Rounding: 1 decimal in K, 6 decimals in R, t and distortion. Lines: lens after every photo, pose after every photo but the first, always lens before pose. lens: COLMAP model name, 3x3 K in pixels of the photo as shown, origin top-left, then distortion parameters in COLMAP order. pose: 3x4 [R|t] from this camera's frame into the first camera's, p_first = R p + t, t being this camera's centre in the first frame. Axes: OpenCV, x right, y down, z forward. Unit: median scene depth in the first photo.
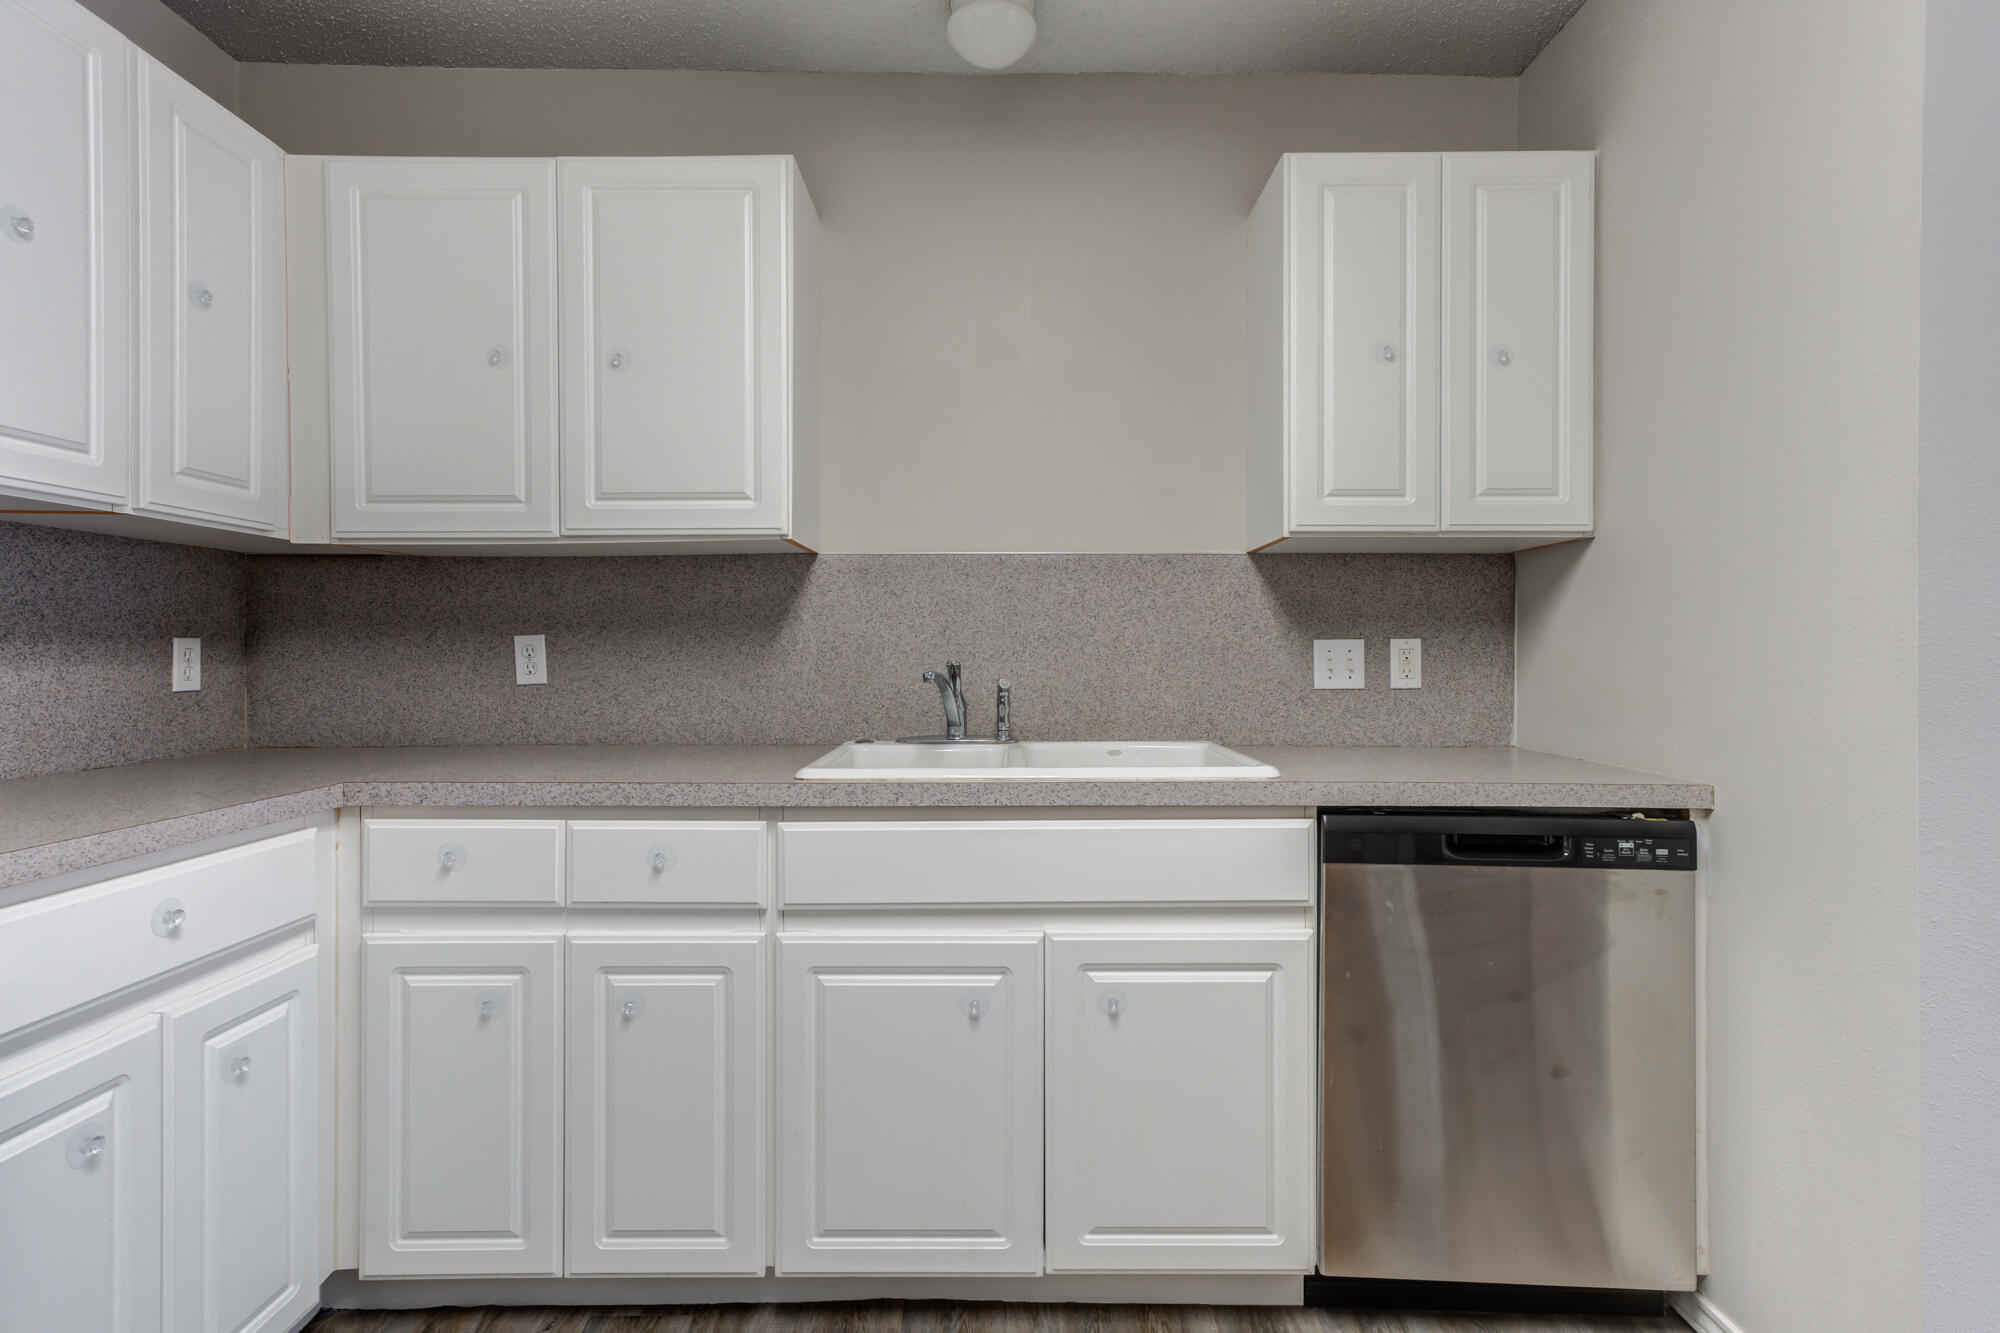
lens RADIAL K [[1018.0, 0, 1002.8], [0, 1018.0, 653.6], [0, 0, 1]] dist [0.006425, 0.008607]
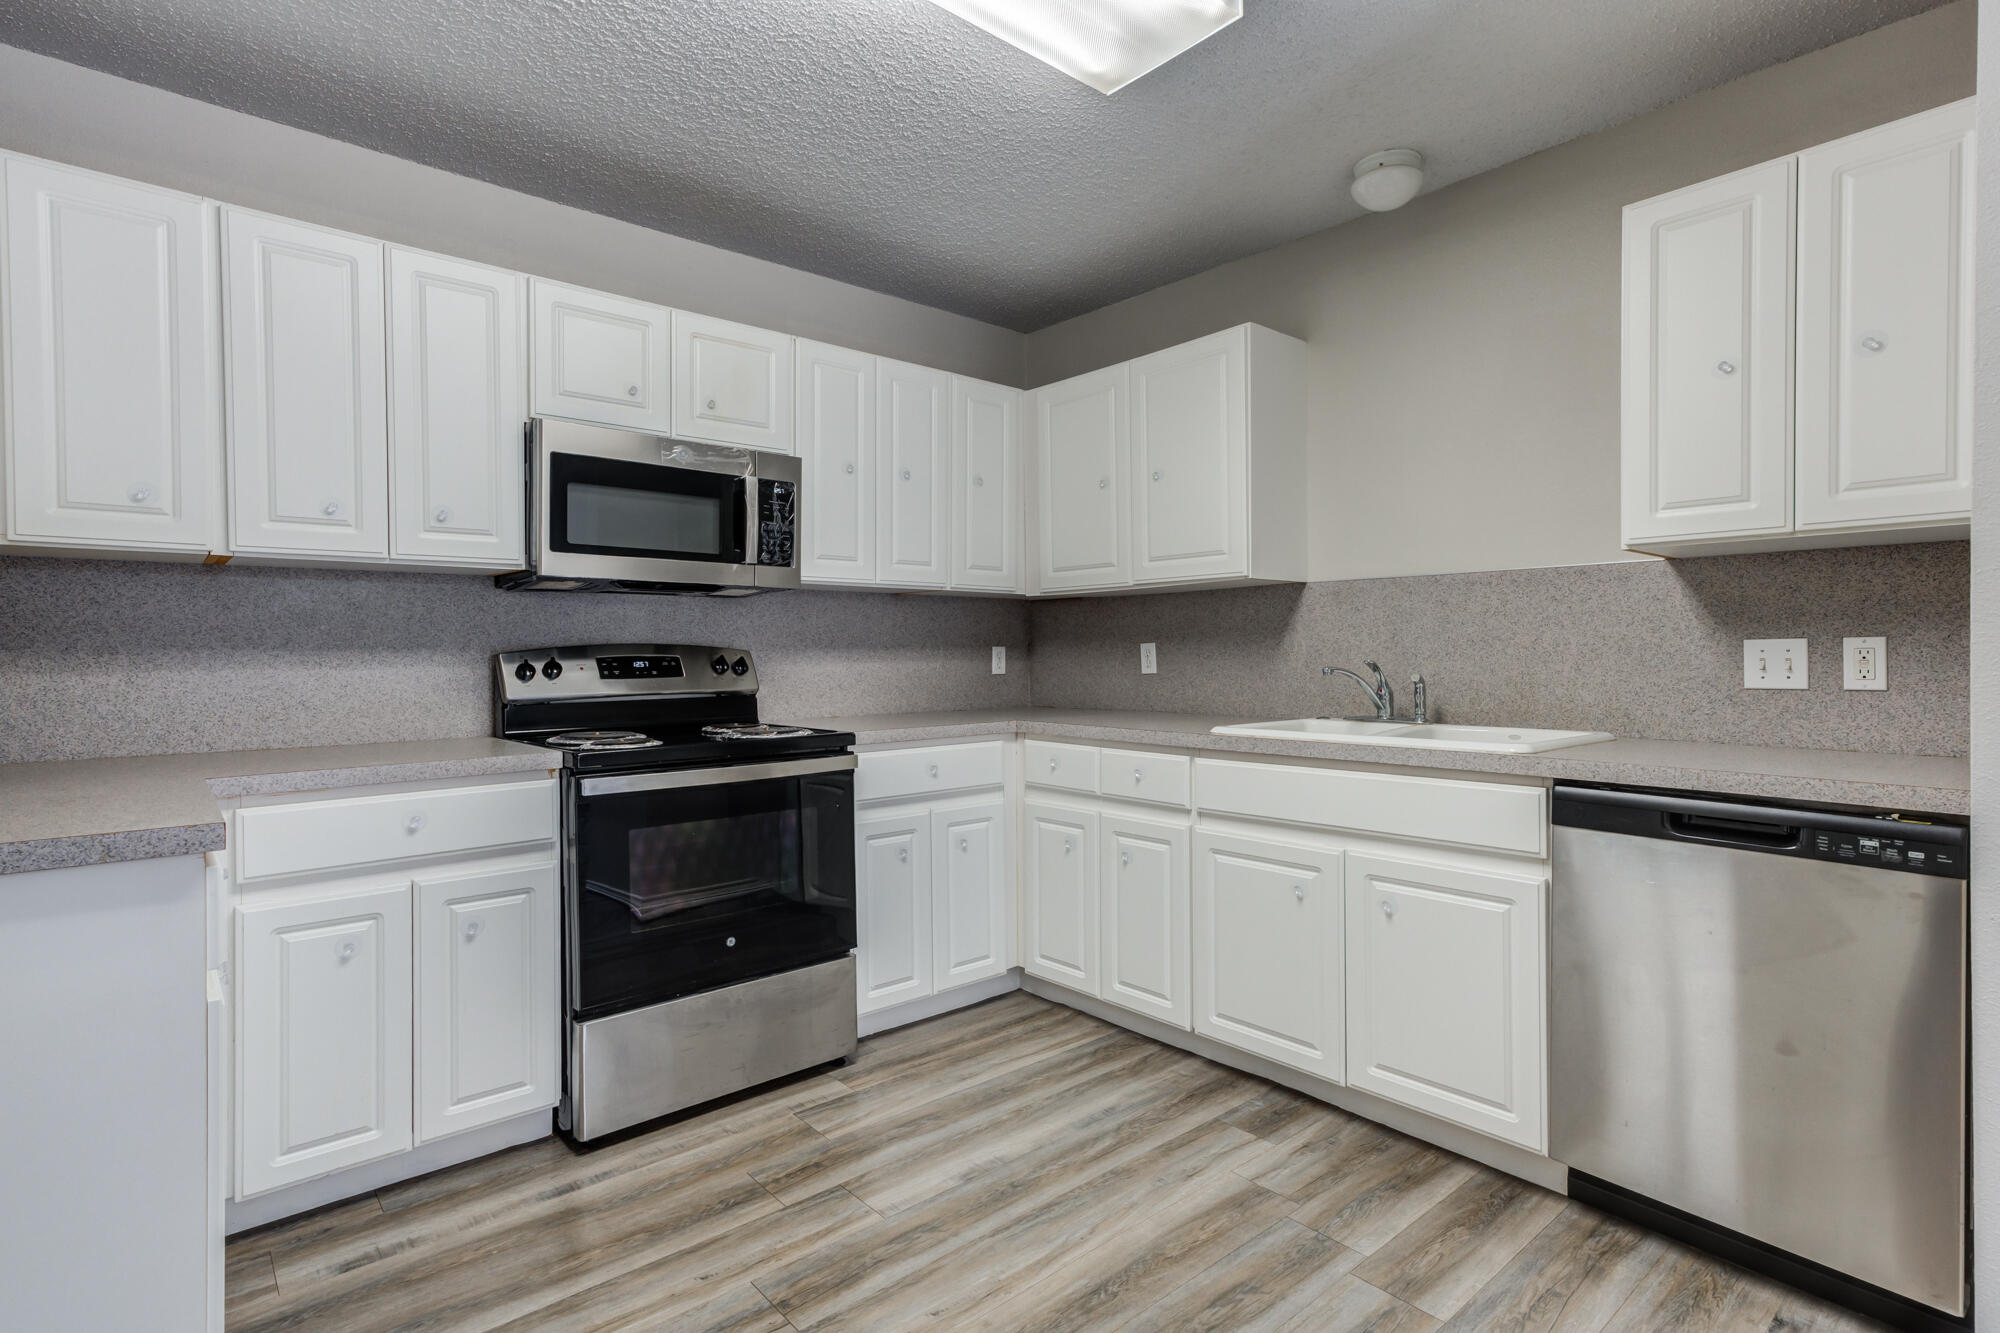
lens RADIAL K [[1018.0, 0, 989.4], [0, 1018.0, 661.3], [0, 0, 1]] dist [0.006425, 0.008607]
pose [[0.646858, 0.003383, -0.762603, 0.684474], [0.001165, 0.999985, 0.005424, 0.001790], [0.762610, -0.004396, 0.646844, -0.260581]]
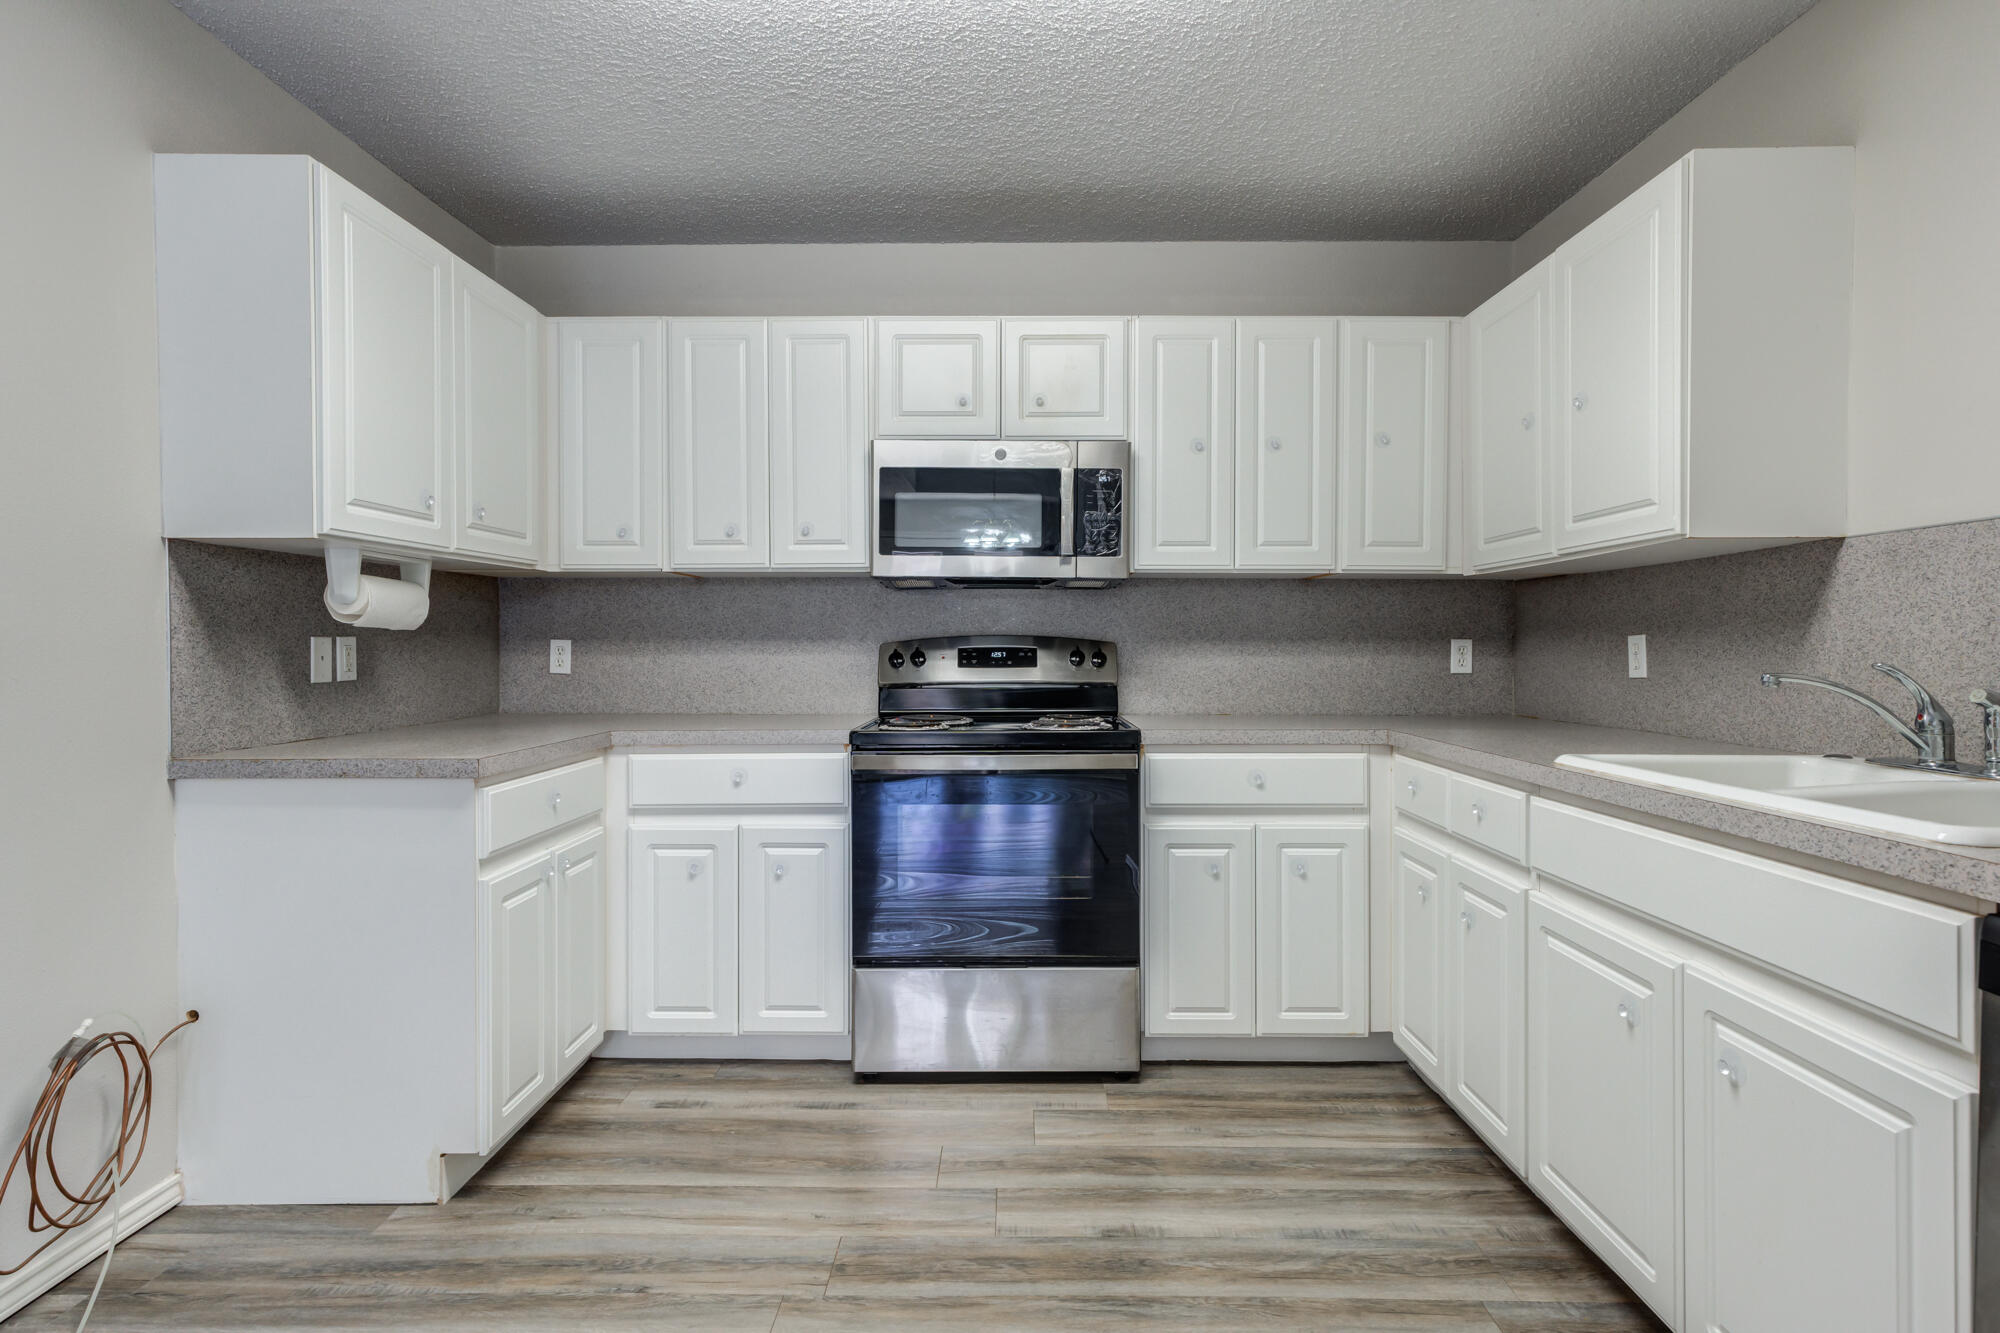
lens RADIAL K [[1018.0, 0, 980.5], [0, 1018.0, 656.2], [0, 0, 1]] dist [0.006425, 0.008607]
pose [[-0.030046, 0.010985, -0.999488, 0.813630], [-0.007536, 0.999909, 0.011216, -0.001728], [0.999520, 0.007870, -0.029961, 0.338982]]
